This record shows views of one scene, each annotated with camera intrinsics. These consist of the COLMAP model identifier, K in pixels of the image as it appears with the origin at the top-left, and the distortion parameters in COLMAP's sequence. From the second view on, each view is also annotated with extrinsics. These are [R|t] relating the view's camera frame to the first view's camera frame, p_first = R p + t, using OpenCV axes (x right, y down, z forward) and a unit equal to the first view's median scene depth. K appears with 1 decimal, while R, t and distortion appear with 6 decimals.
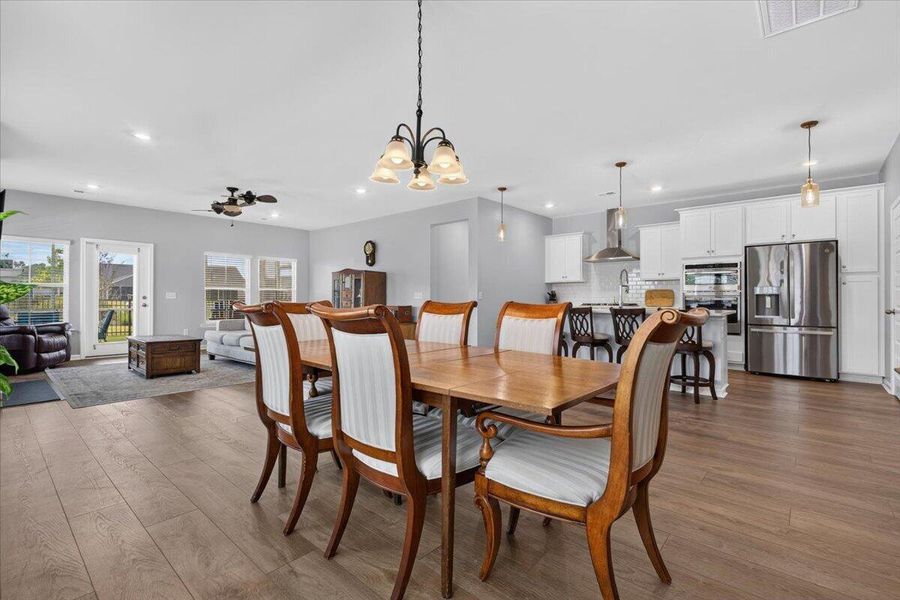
lens RADIAL K [[409.4, 0, 450.3], [0, 409.4, 301.6], [0, 0, 1]] dist [0.001162, -0.000442]
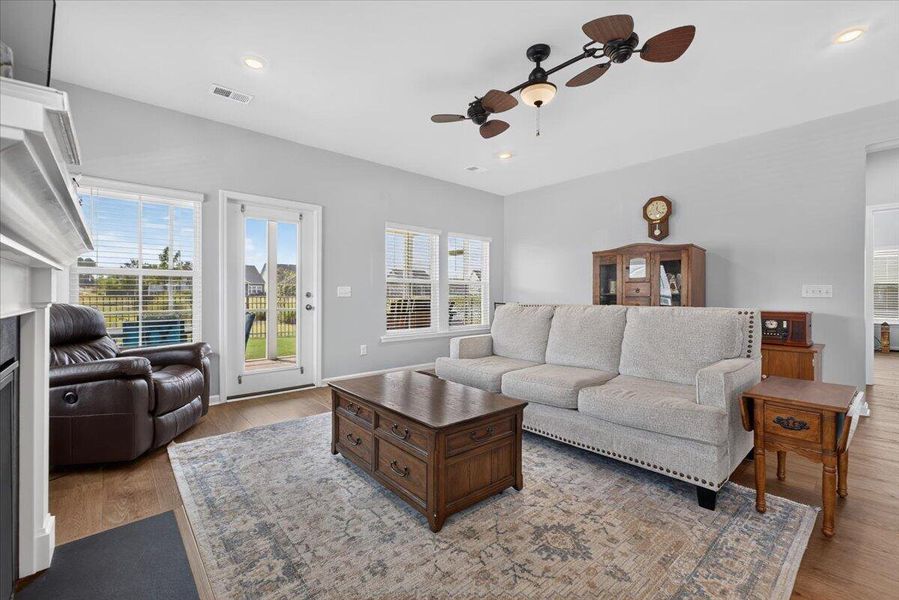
lens RADIAL K [[378.1, 0, 445.3], [0, 378.1, 302.1], [0, 0, 1]] dist [-0.003212, -0.000618]
pose [[0.991160, 0.001376, -0.132664, -0.560159], [0.000476, 0.999903, 0.013927, -0.008079], [0.132670, -0.013867, 0.991063, 0.559355]]
